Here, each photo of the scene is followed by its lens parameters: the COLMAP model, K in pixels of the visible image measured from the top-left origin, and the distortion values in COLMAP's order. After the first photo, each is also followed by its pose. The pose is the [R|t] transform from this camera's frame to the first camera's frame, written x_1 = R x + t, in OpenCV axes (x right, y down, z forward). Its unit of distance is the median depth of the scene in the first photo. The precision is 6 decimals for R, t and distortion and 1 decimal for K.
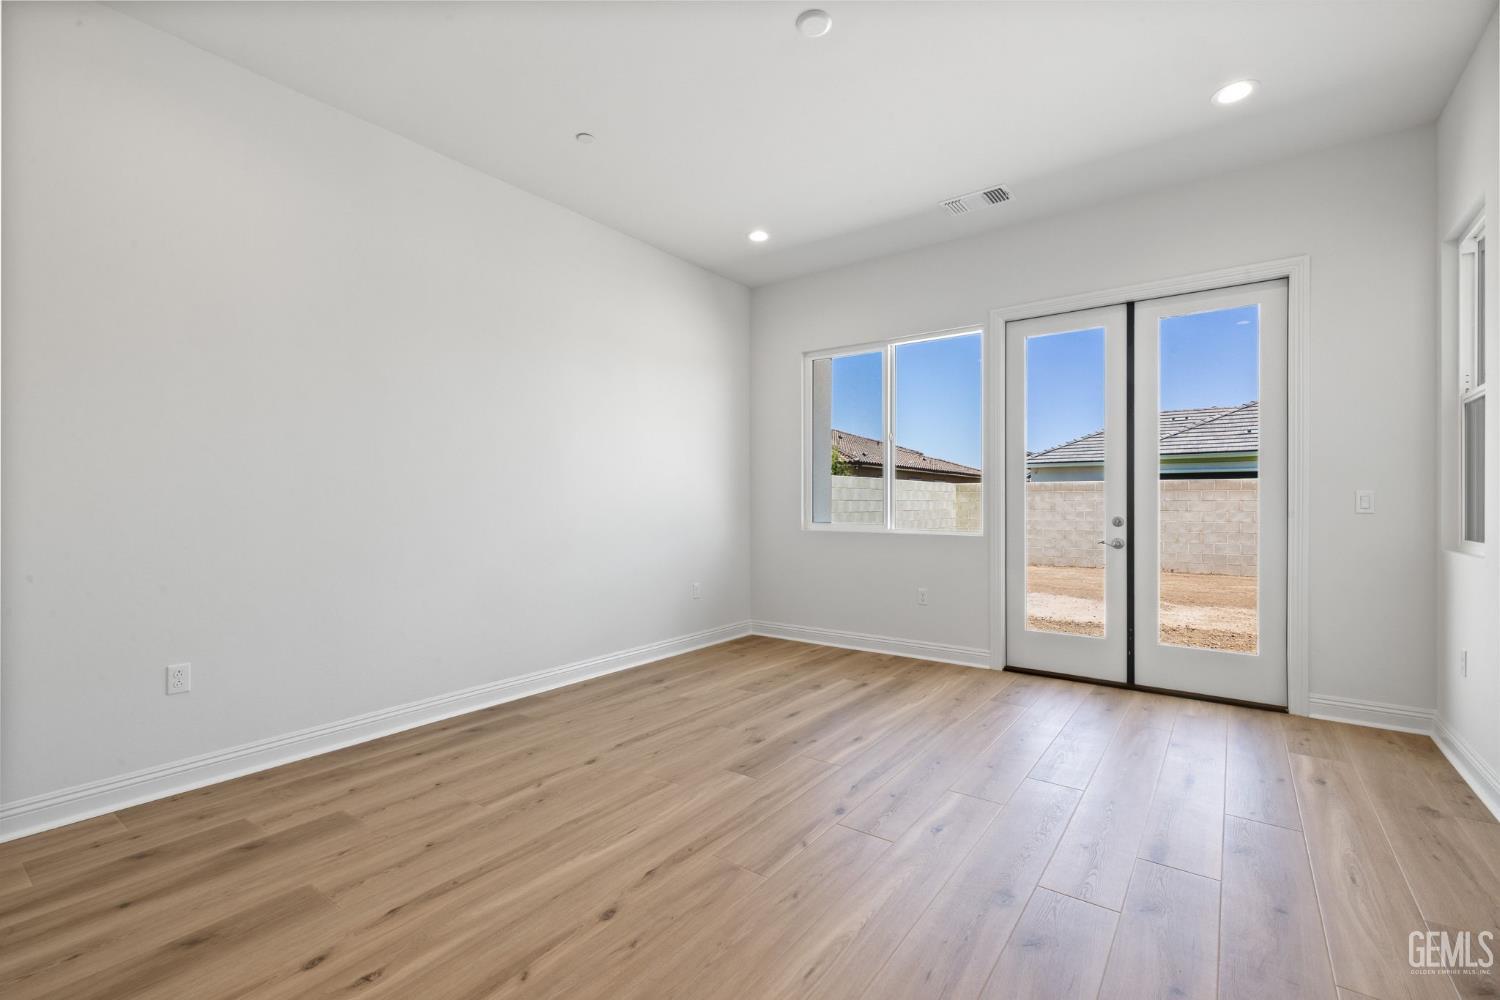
lens RADIAL K [[659.0, 0, 750.0], [0, 659.0, 500.0], [0, 0, 1]] dist [0.000864, 0.000181]
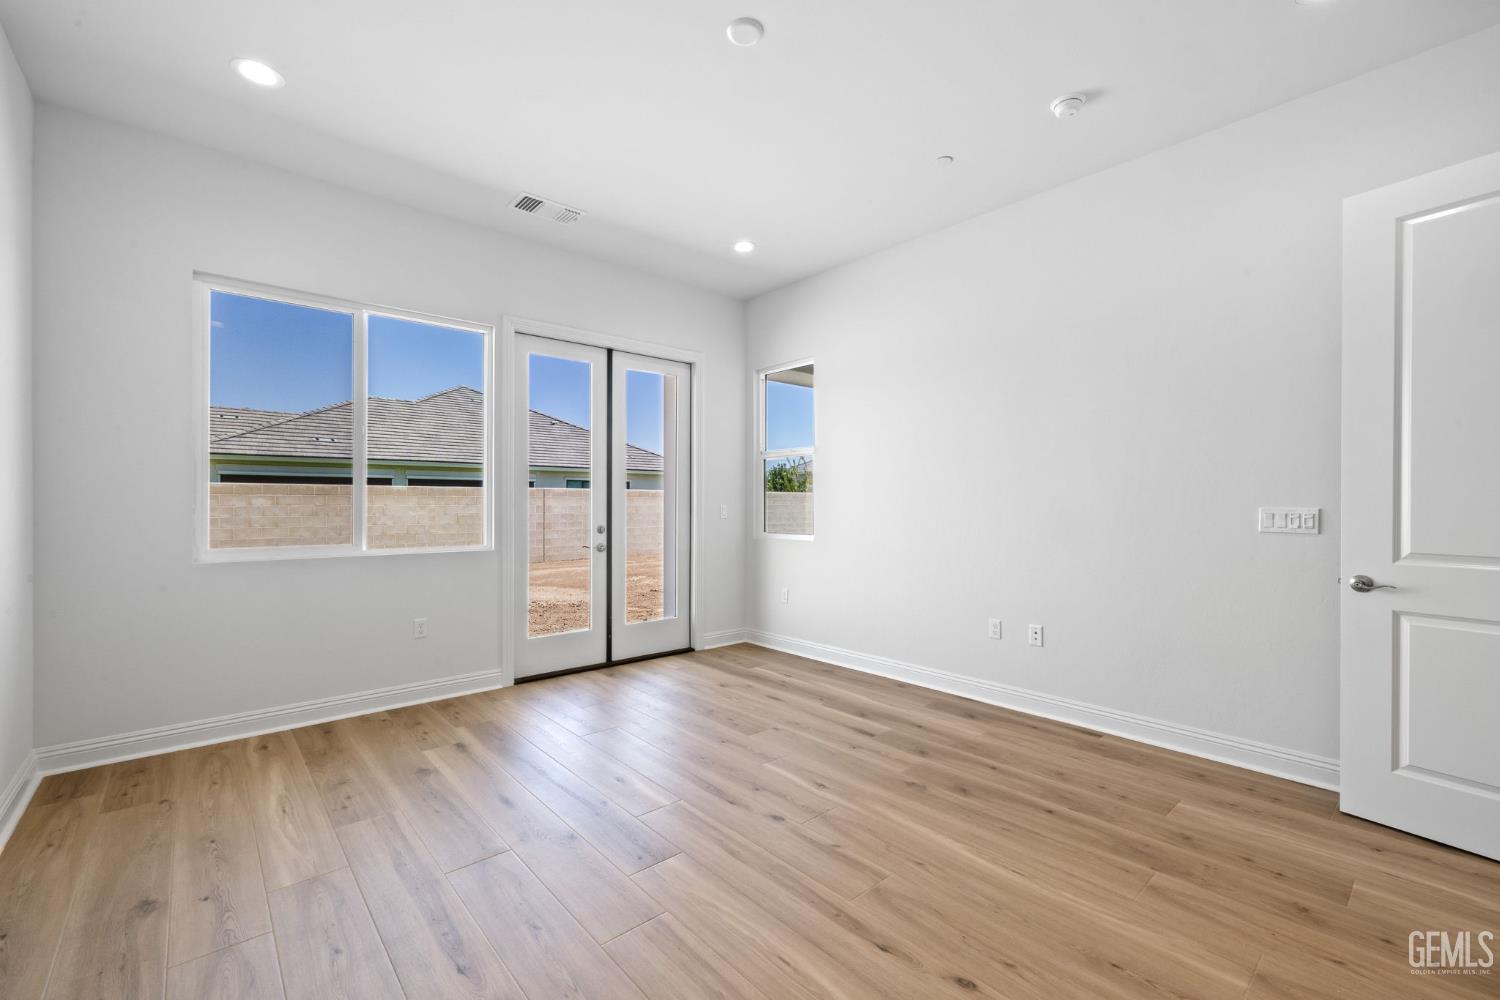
lens RADIAL K [[631.2, 0, 750.4], [0, 631.2, 503.9], [0, 0, 1]] dist [0.002106, 0.000471]
pose [[0.207708, -0.000091, 0.978191, -0.498100], [-0.004551, 0.999989, 0.001060, -0.015591], [-0.978180, -0.004672, 0.207705, 0.490320]]
